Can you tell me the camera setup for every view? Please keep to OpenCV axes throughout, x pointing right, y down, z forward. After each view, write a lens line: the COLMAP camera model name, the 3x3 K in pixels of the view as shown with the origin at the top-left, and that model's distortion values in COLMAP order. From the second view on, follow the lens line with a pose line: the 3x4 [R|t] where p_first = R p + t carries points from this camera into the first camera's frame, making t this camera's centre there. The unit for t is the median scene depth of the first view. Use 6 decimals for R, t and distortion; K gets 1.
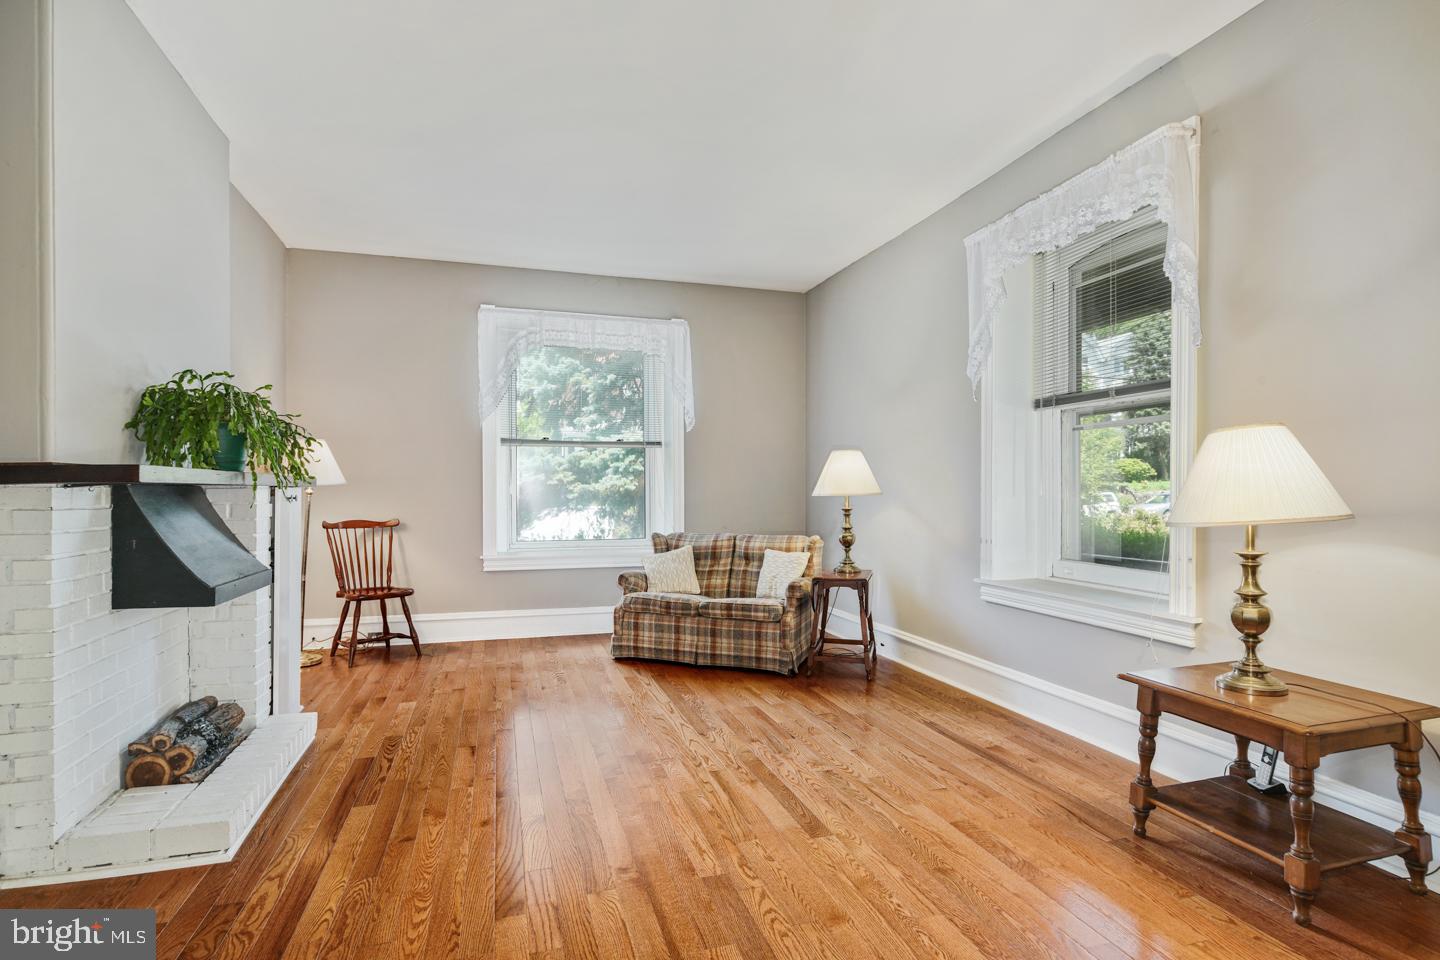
lens RADIAL K [[710.0, 0, 716.1], [0, 710.0, 501.0], [0, 0, 1]] dist [0.000485, -0.000251]
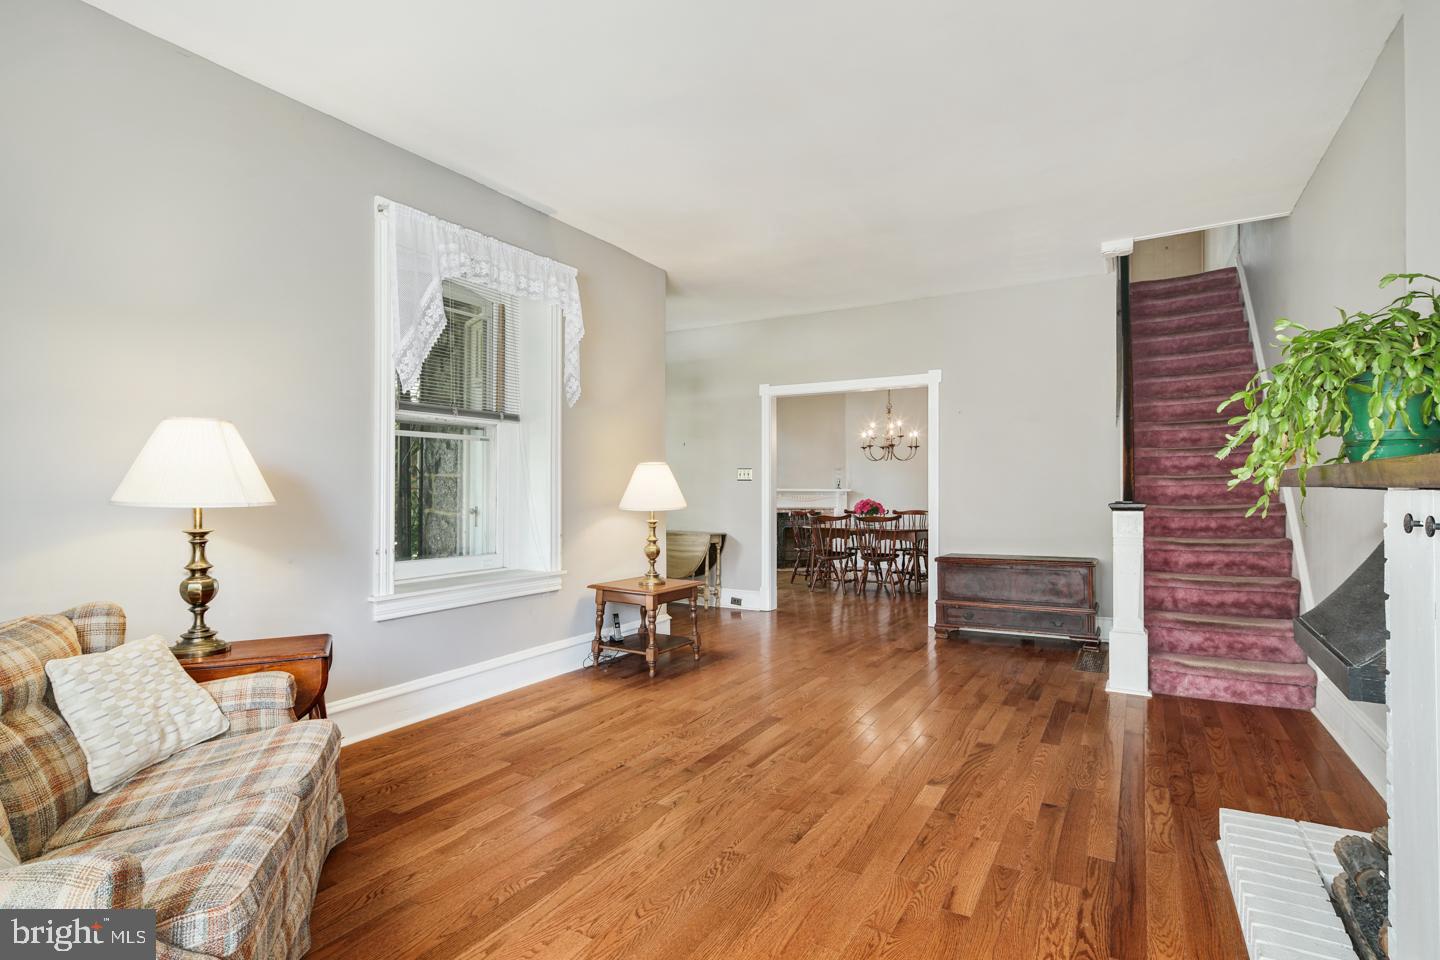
lens RADIAL K [[700.9, 0, 728.0], [0, 700.9, 490.4], [0, 0, 1]] dist [-0.001176, -0.000315]
pose [[-0.675362, -0.000320, 0.737487, -0.470839], [0.013207, 0.999834, 0.012528, -0.021490], [-0.737368, 0.018201, -0.675246, 1.095692]]
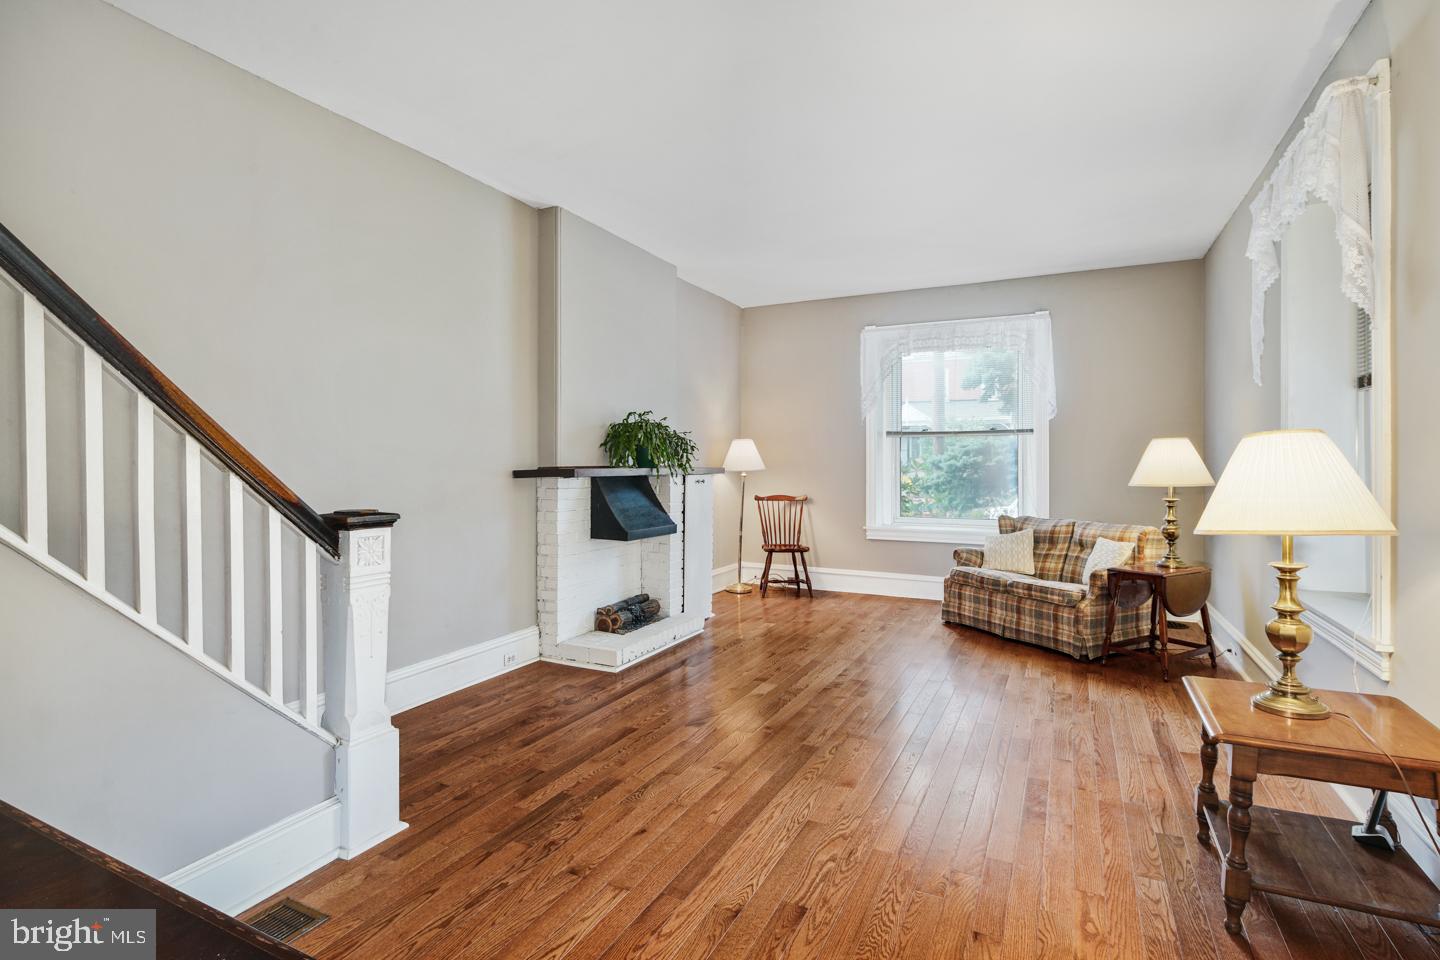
lens RADIAL K [[706.9, 0, 717.8], [0, 706.9, 473.8], [0, 0, 1]] dist [-0.002624, -0.000845]
pose [[0.722933, 0.011103, -0.690829, 0.409247], [-0.011126, 0.999928, 0.004427, -0.022091], [0.690828, 0.004486, 0.723005, -0.098499]]
